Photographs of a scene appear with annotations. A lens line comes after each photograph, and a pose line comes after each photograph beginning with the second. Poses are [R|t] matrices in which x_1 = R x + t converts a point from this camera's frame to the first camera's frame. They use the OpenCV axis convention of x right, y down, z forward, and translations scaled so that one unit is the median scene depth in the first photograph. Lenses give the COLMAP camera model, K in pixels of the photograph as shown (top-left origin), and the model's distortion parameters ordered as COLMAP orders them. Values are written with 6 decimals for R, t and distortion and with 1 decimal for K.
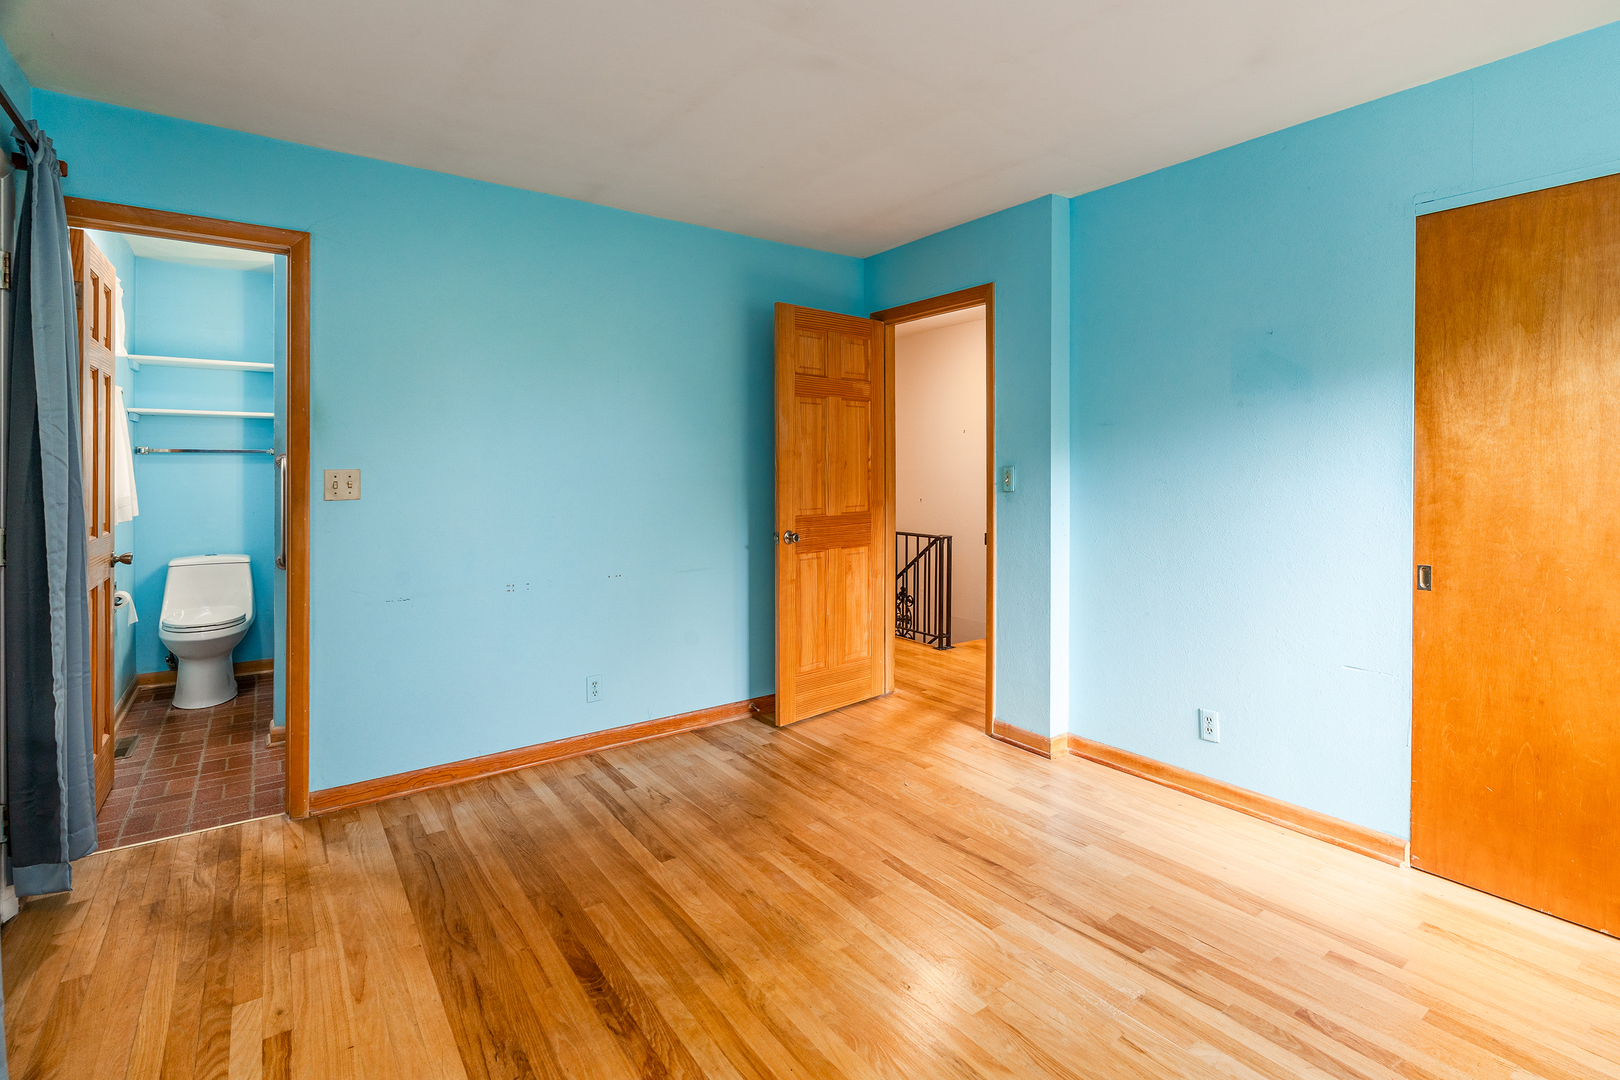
lens RADIAL K [[766.2, 0, 825.5], [0, 766.2, 460.7], [0, 0, 1]] dist [-0.012035, 0.003034]
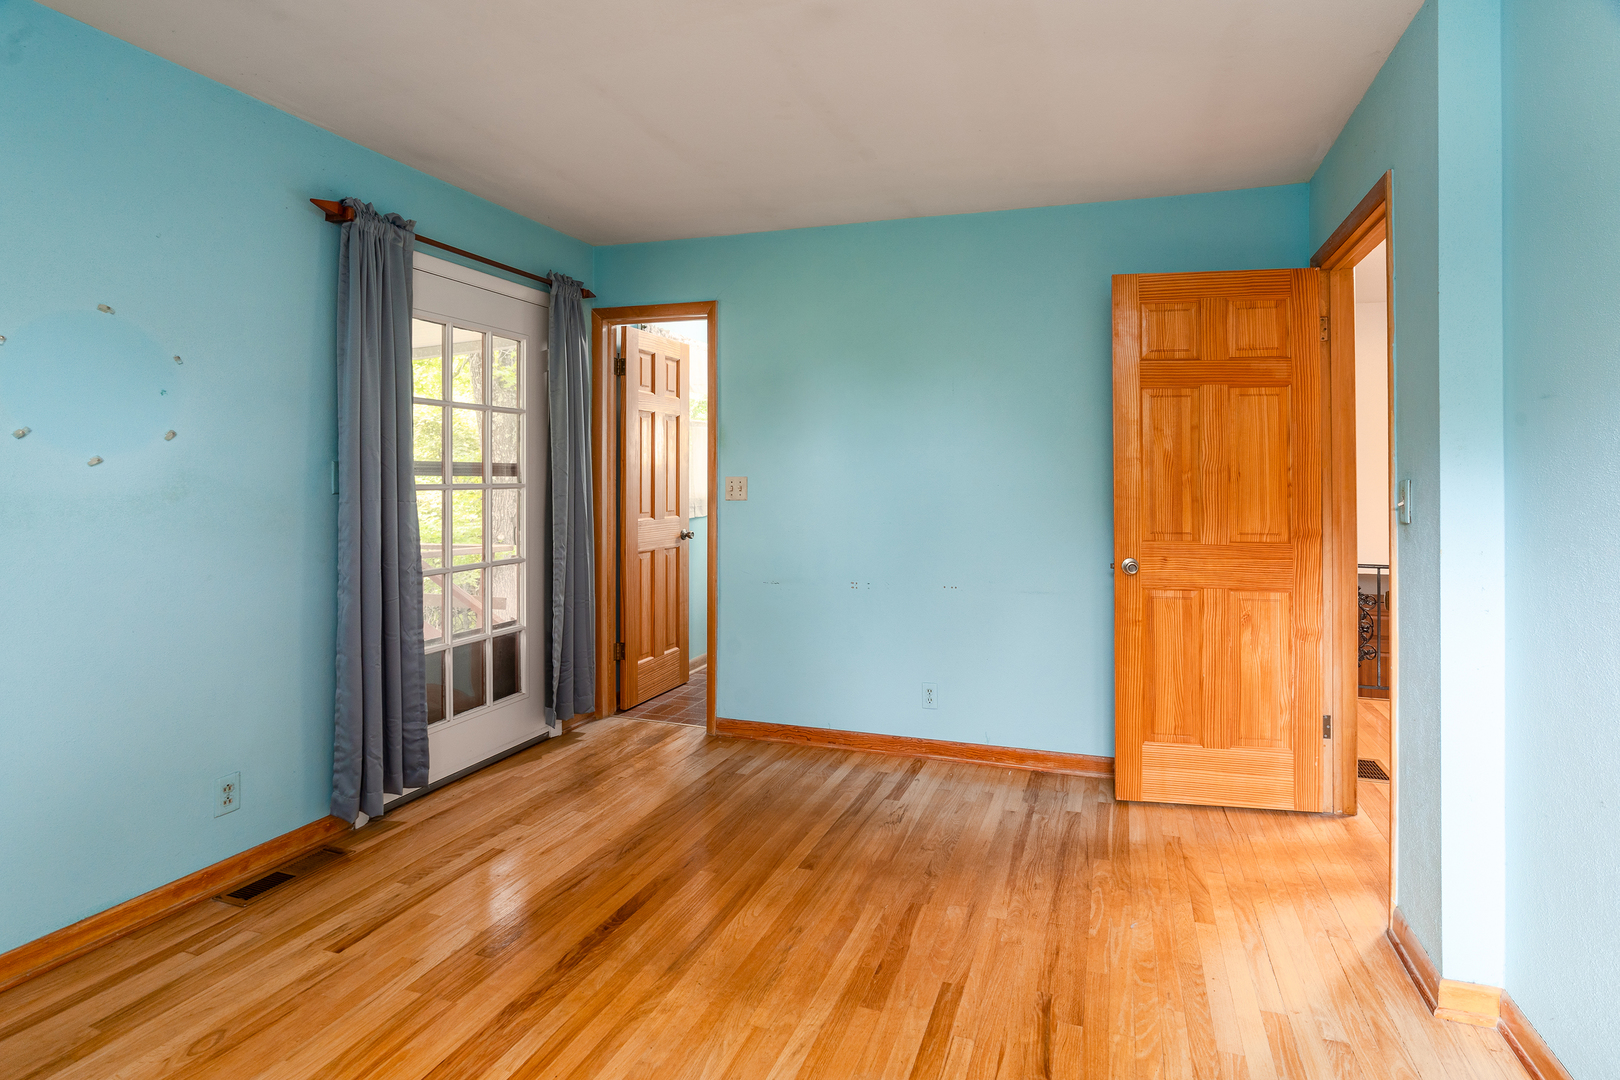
lens RADIAL K [[766.2, 0, 886.6], [0, 766.2, 469.9], [0, 0, 1]] dist [-0.012035, 0.003034]
pose [[0.602407, -0.001084, -0.798189, 0.572426], [0.000005, 0.999999, -0.001354, 0.000295], [0.798189, 0.000811, 0.602406, 0.416720]]
